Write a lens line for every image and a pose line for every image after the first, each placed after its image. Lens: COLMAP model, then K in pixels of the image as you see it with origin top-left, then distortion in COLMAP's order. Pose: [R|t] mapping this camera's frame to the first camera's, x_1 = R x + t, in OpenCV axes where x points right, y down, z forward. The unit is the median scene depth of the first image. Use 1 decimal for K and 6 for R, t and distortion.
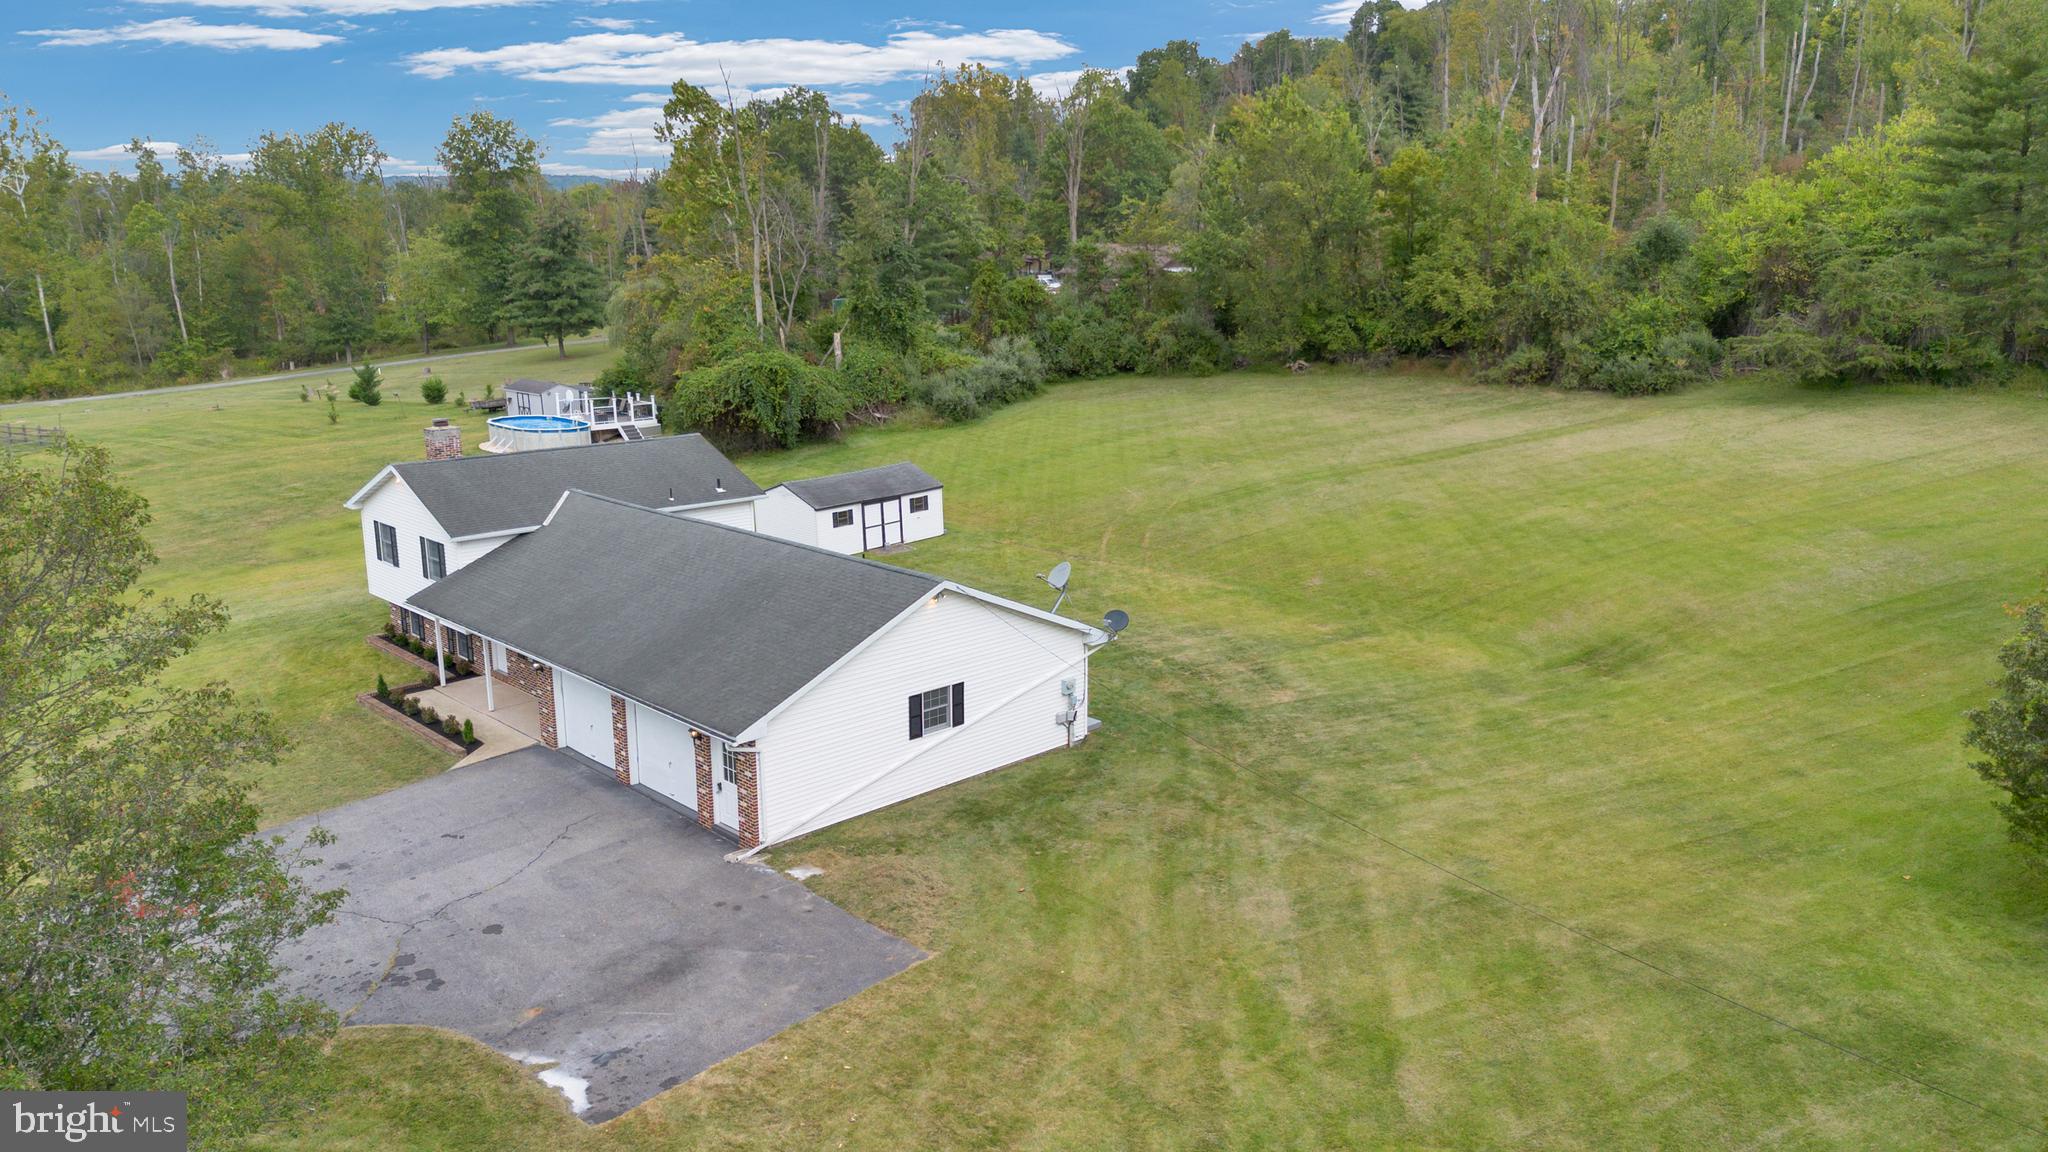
lens RADIAL K [[1446.6, 0, 1019.7], [0, 1446.6, 577.8], [0, 0, 1]] dist [0.071127, -0.073549]
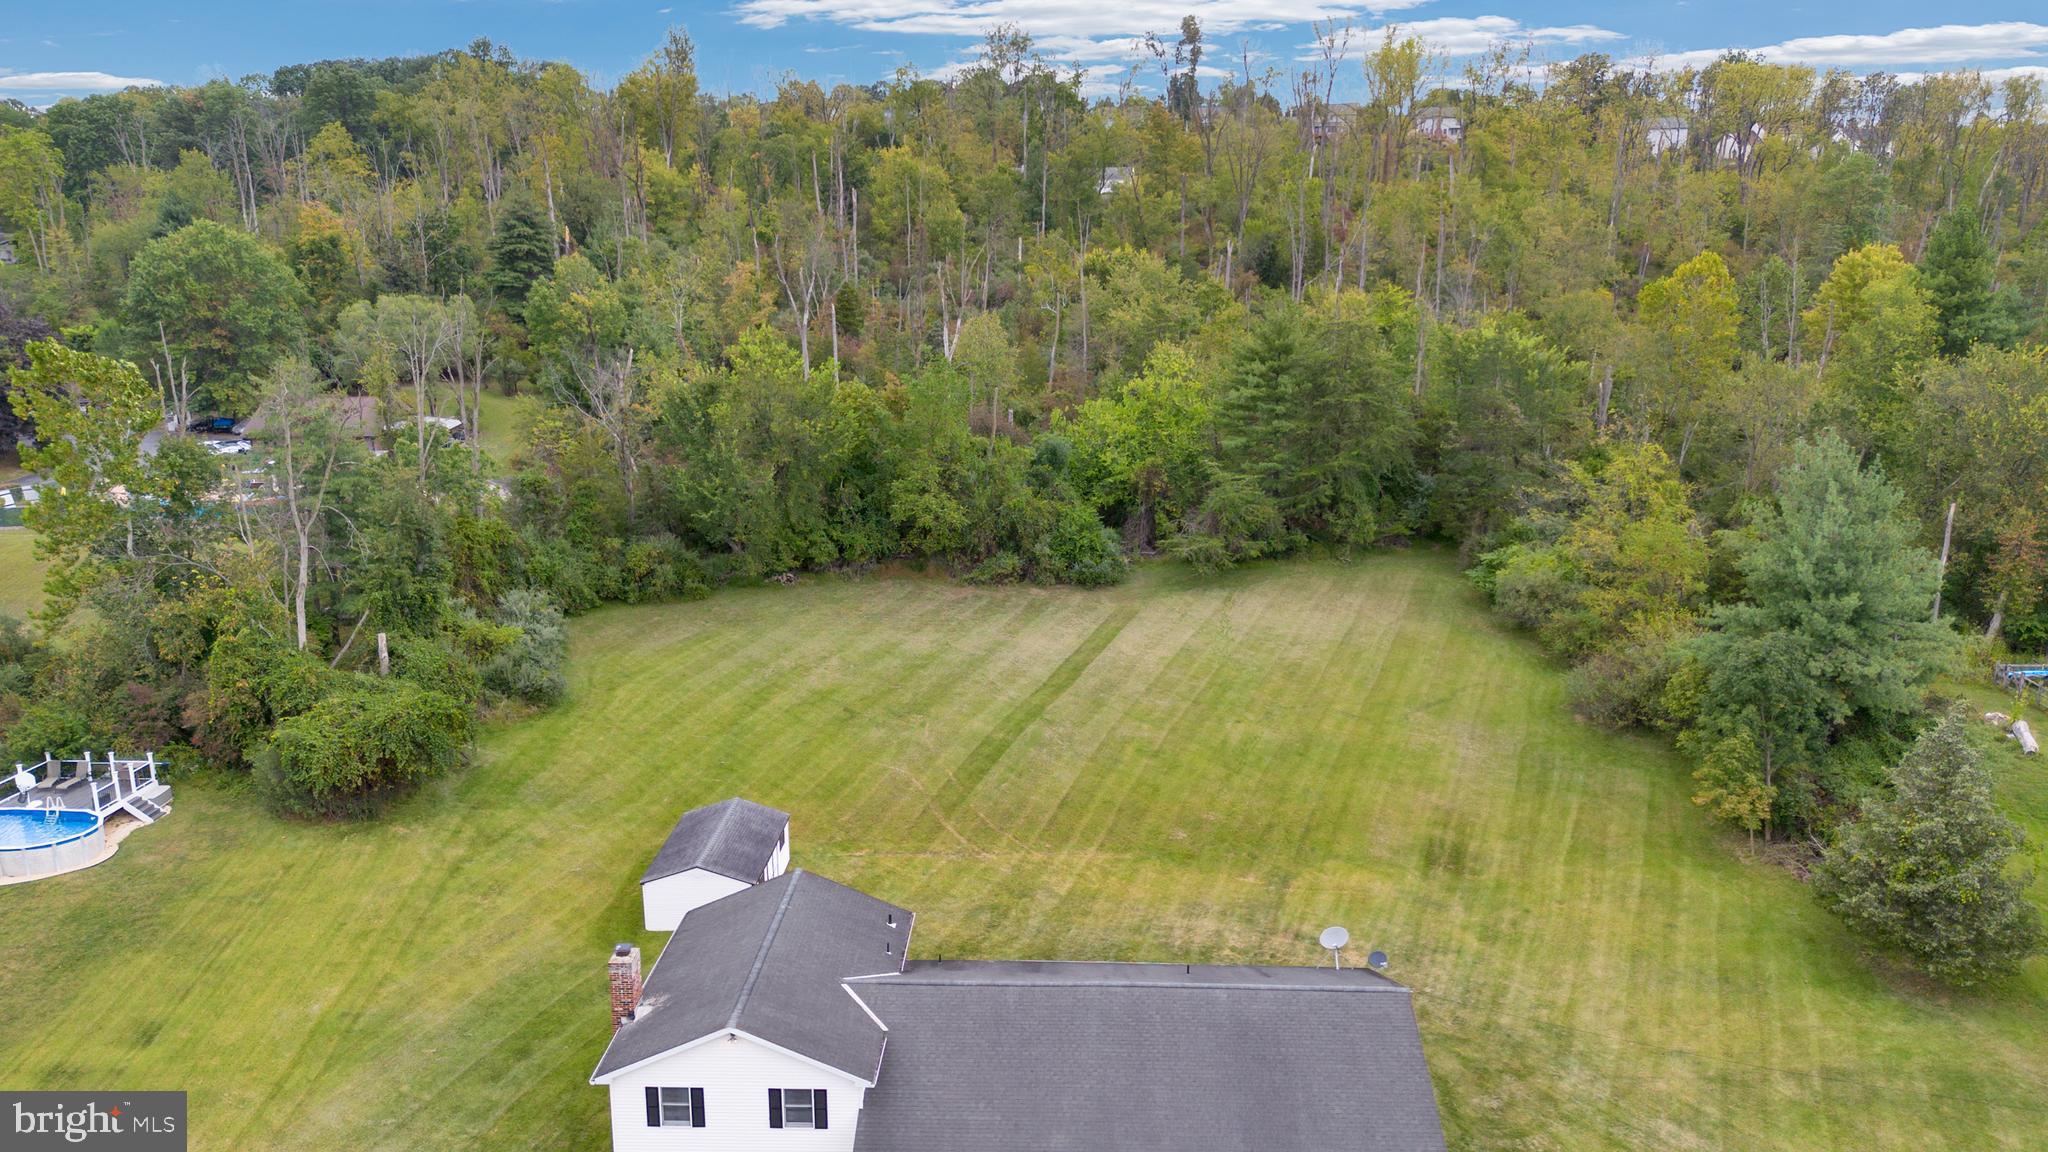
lens RADIAL K [[1444.6, 0, 1018.8], [0, 1444.6, 576.8], [0, 0, 1]] dist [0.069090, -0.065699]
pose [[0.716583, -0.158096, 0.679348, -0.564551], [0.157702, 0.985476, 0.062992, -0.250014], [-0.679440, 0.061996, 0.731107, 0.107259]]
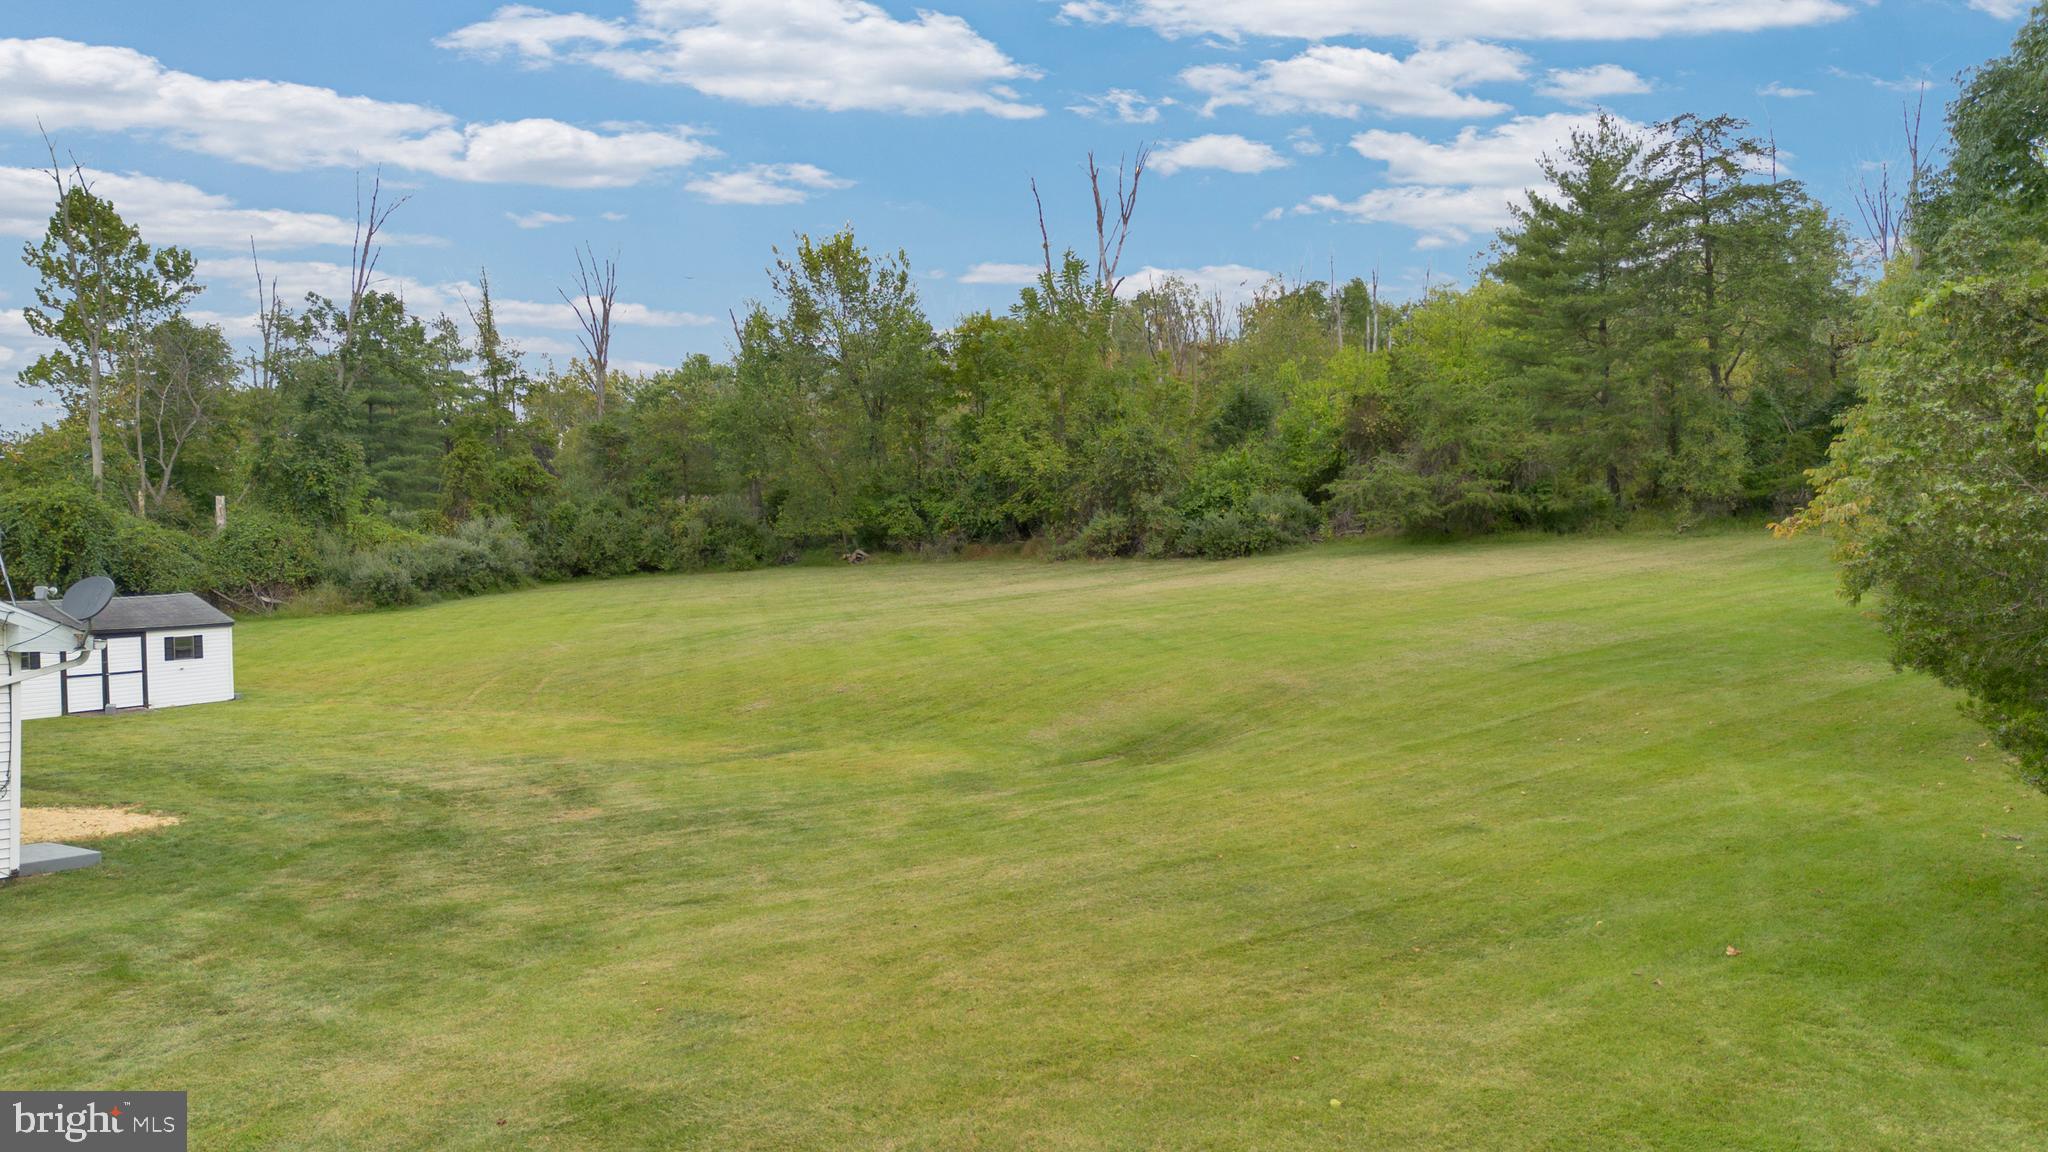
lens RADIAL K [[1446.6, 0, 1019.7], [0, 1446.6, 577.8], [0, 0, 1]] dist [0.071127, -0.073549]
pose [[0.974977, 0.006495, 0.222210, 0.132924], [0.045077, 0.973032, -0.226221, 0.075155], [-0.217687, 0.230577, 0.948392, 0.267155]]
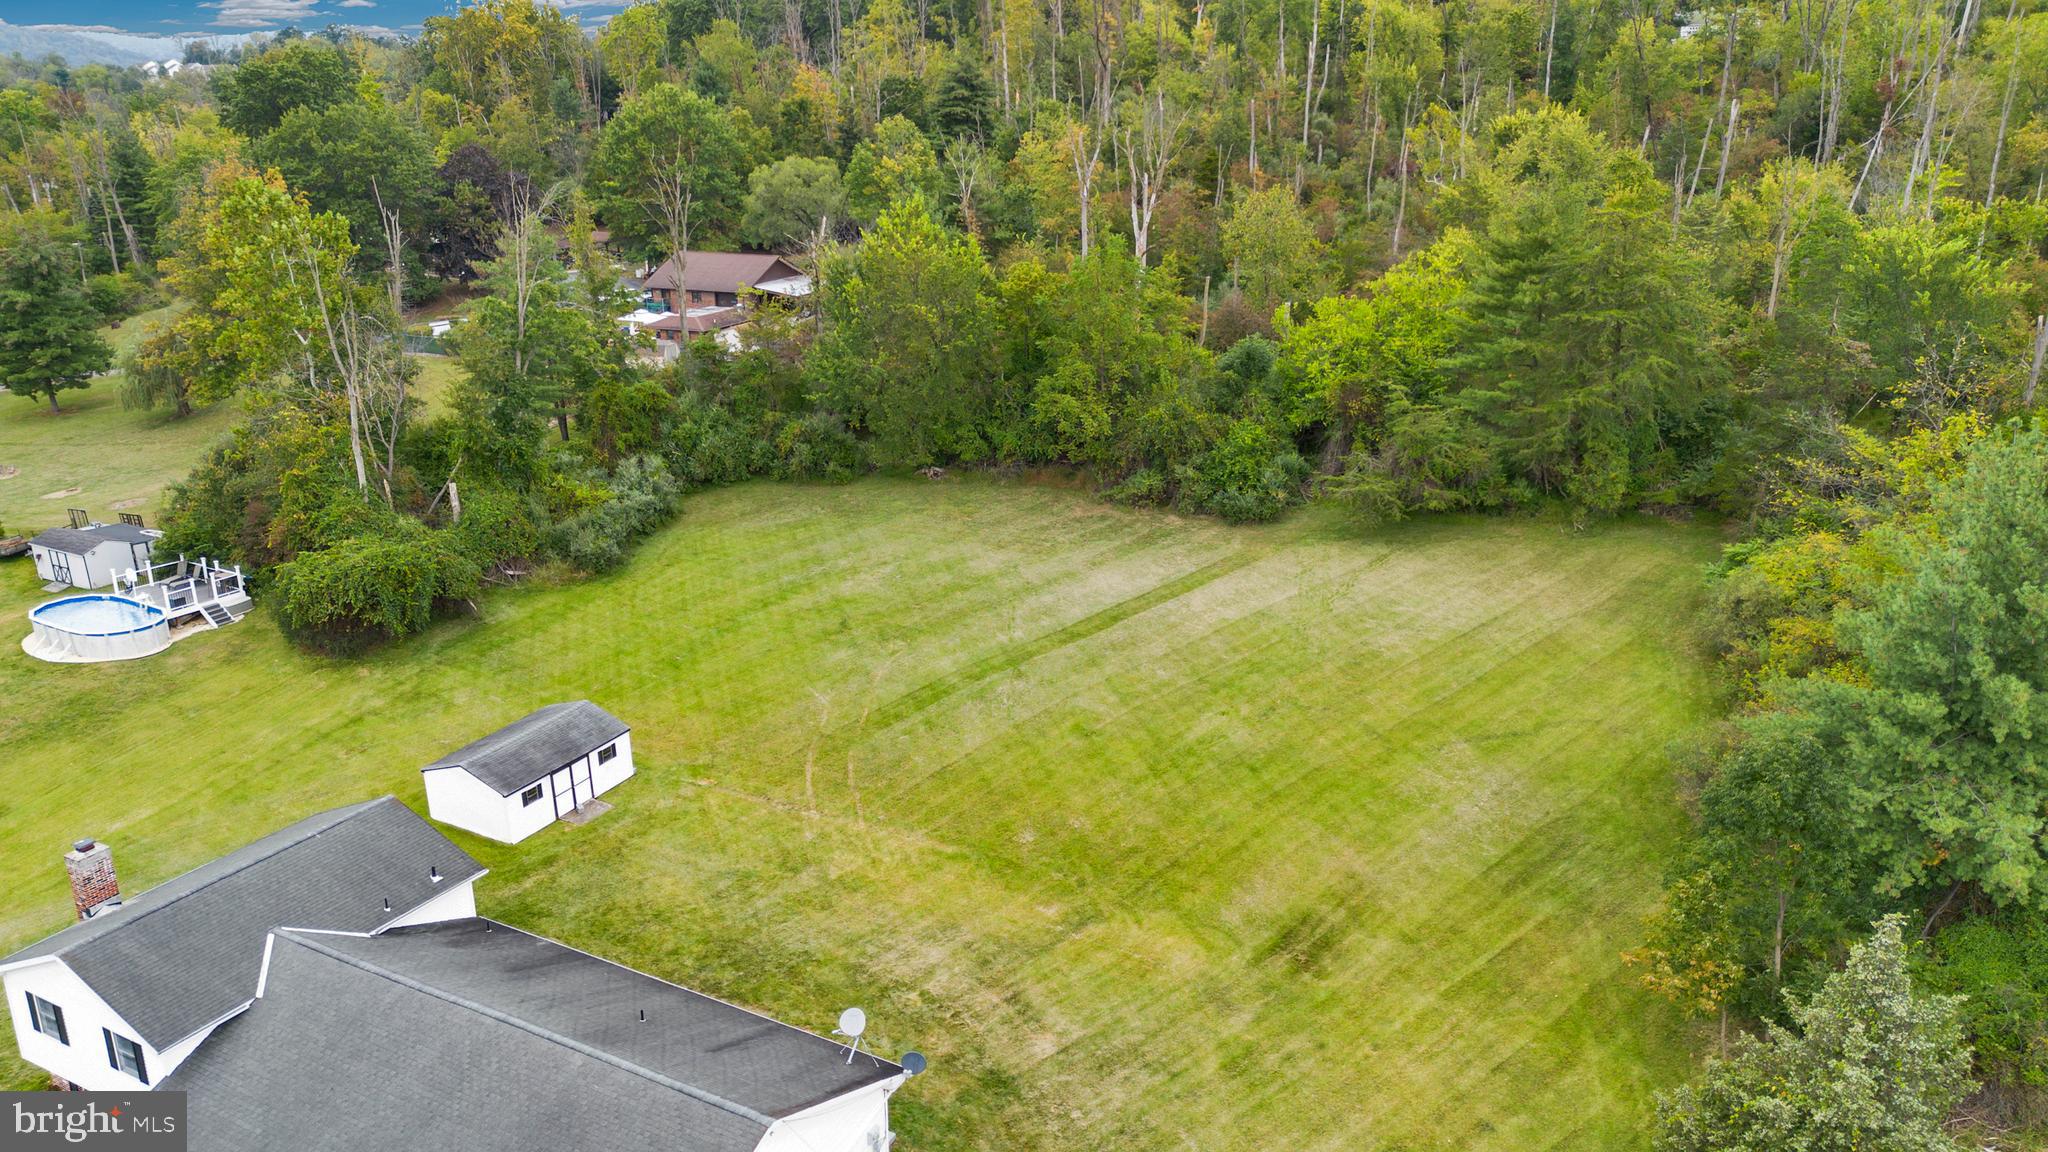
lens RADIAL K [[1444.6, 0, 1018.8], [0, 1444.6, 576.8], [0, 0, 1]] dist [0.069090, -0.065699]
pose [[0.952910, -0.091932, 0.288981, -0.070631], [0.066087, 0.992992, 0.097975, -0.223554], [-0.295963, -0.074264, 0.952308, 0.000635]]
